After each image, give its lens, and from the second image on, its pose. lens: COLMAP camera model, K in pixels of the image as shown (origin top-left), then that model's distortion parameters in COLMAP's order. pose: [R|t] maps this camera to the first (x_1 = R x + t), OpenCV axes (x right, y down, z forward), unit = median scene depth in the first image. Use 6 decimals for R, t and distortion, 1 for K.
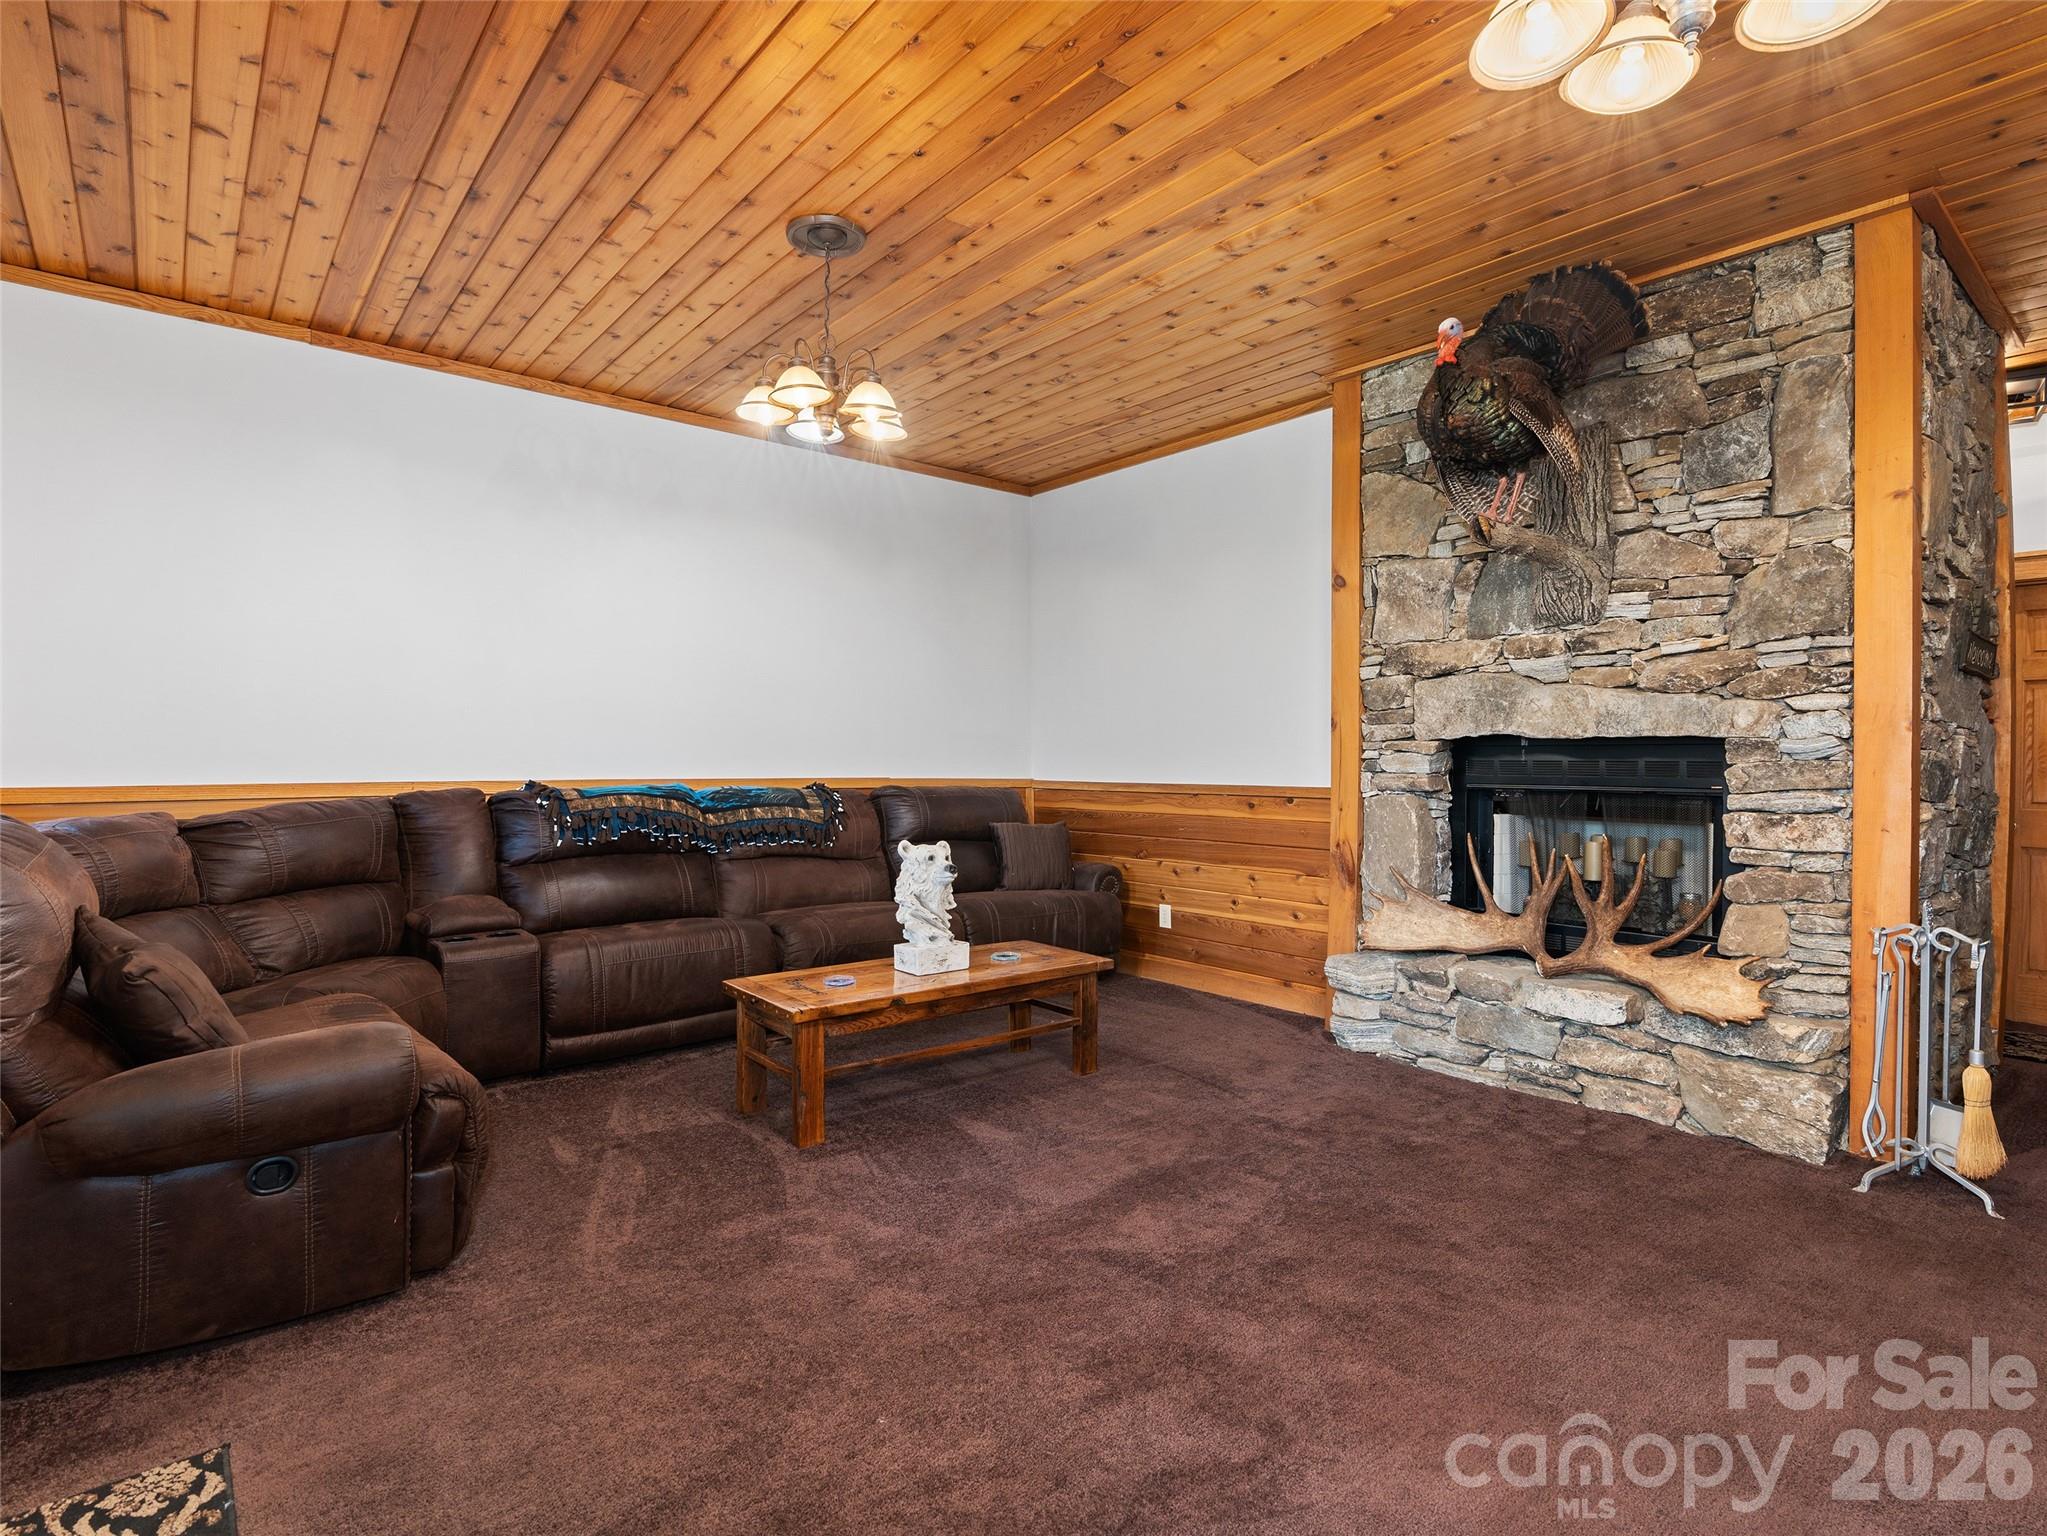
lens RADIAL K [[1049.2, 0, 1029.3], [0, 1049.2, 766.2], [0, 0, 1]] dist [-0.007501, 0.002740]
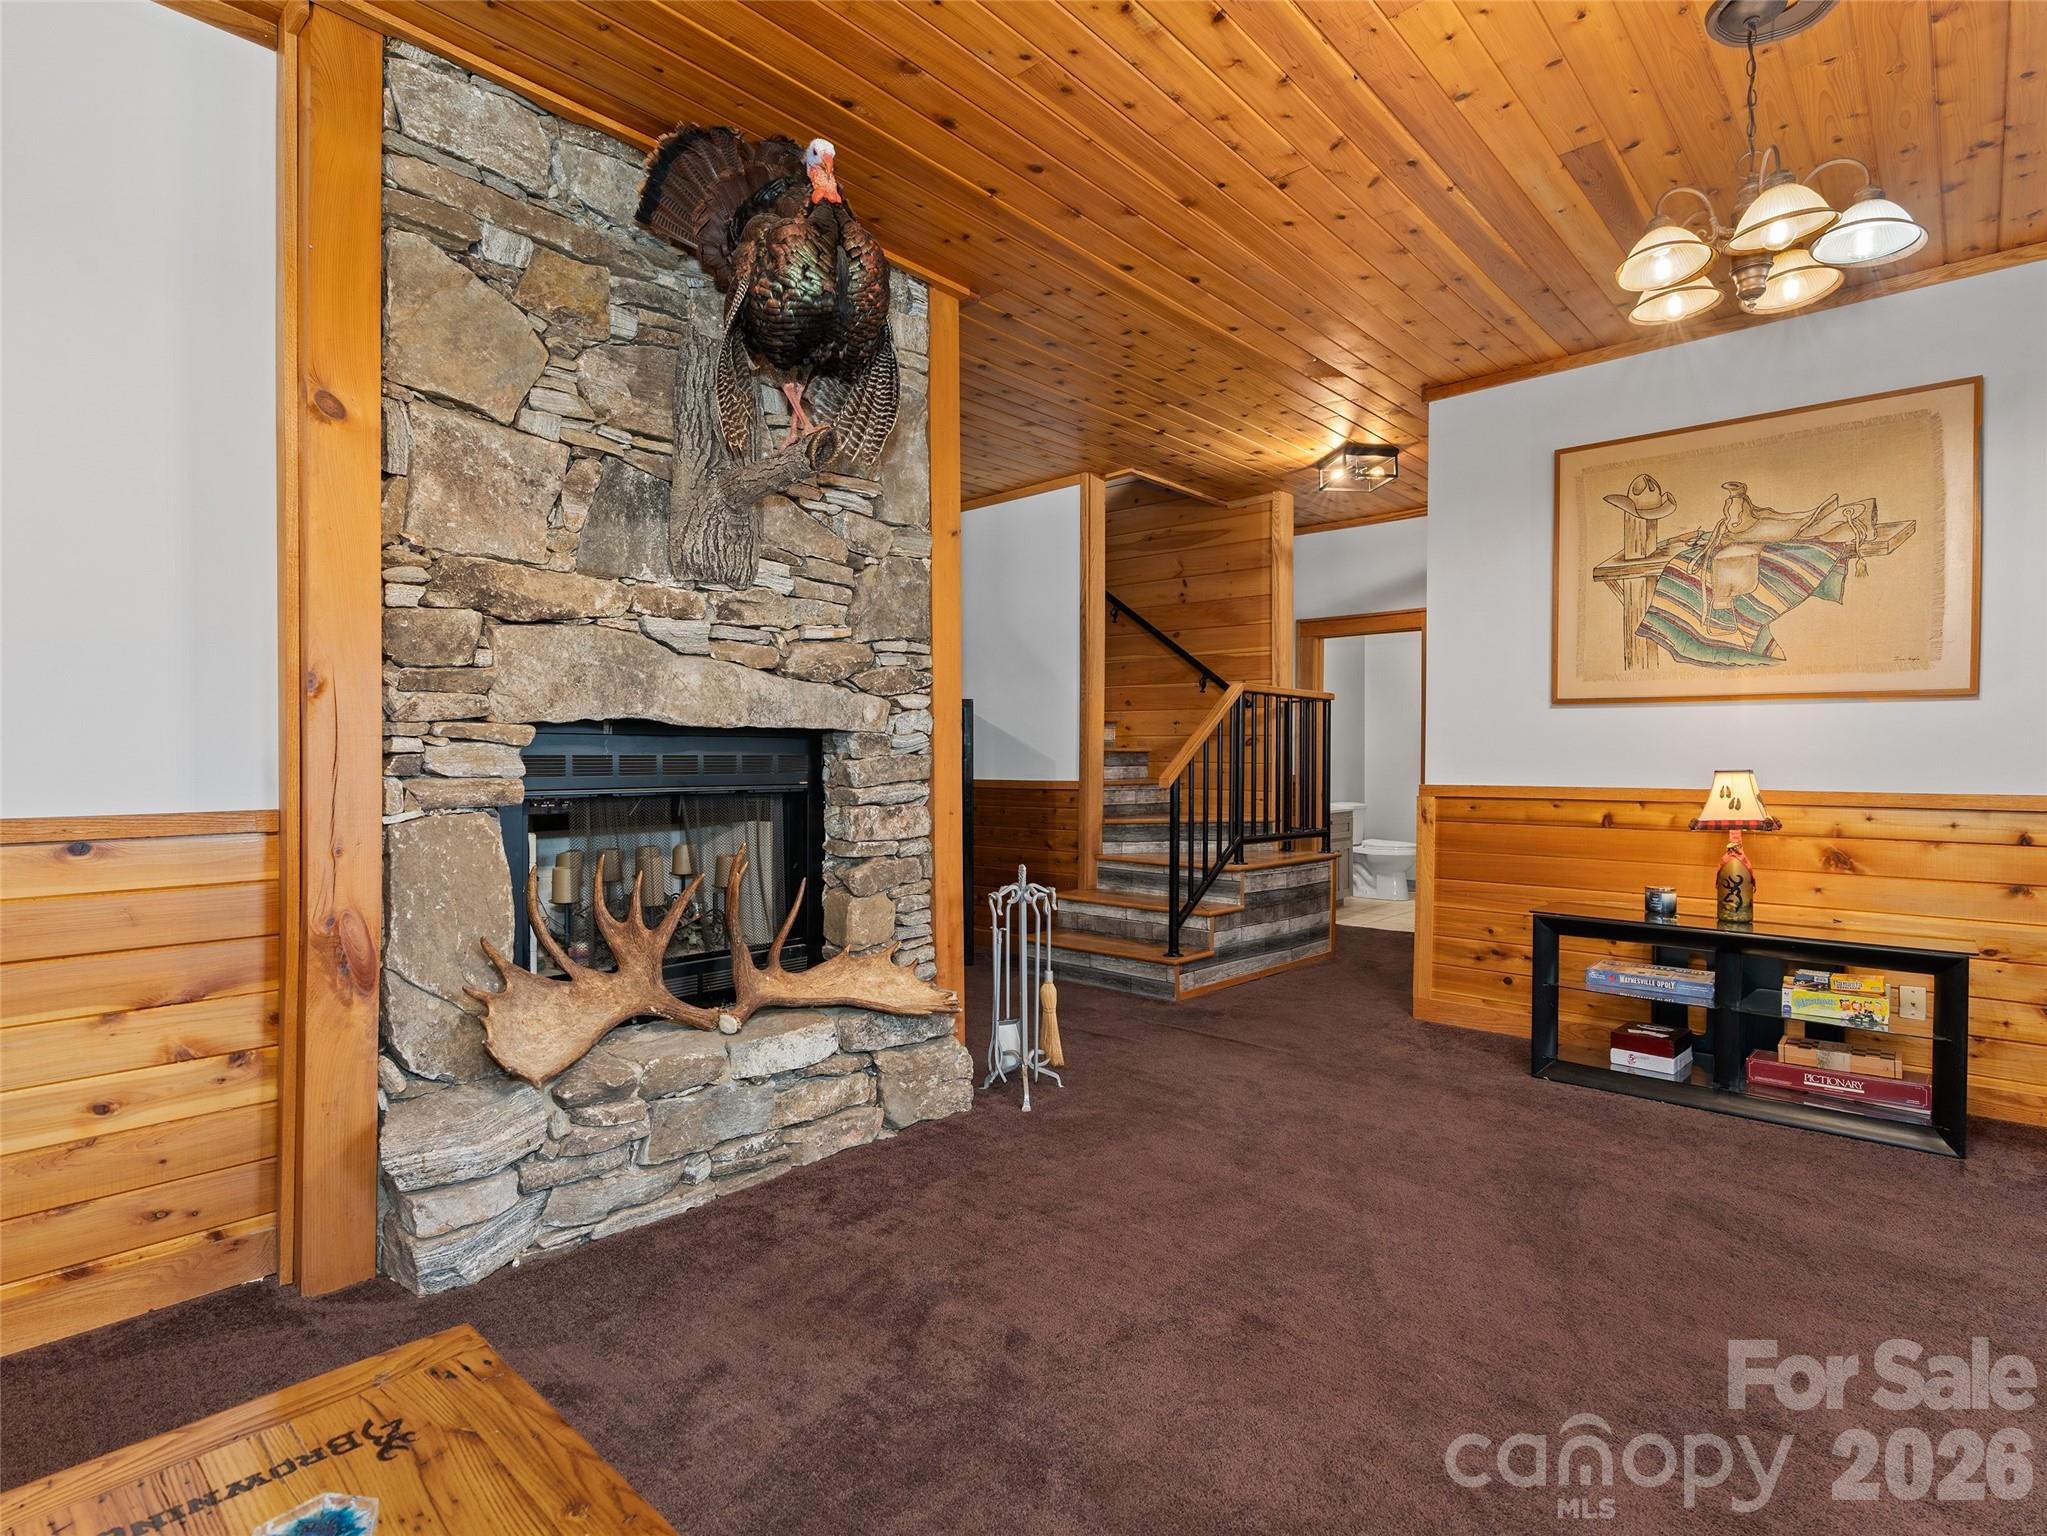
lens RADIAL K [[1049.2, 0, 1026.0], [0, 1049.2, 763.1], [0, 0, 1]] dist [-0.007501, 0.002740]
pose [[-0.136044, -0.010602, 0.990646, -0.302721], [0.005689, 0.999918, 0.011482, -0.007284], [-0.990686, 0.007198, -0.135972, 0.871084]]
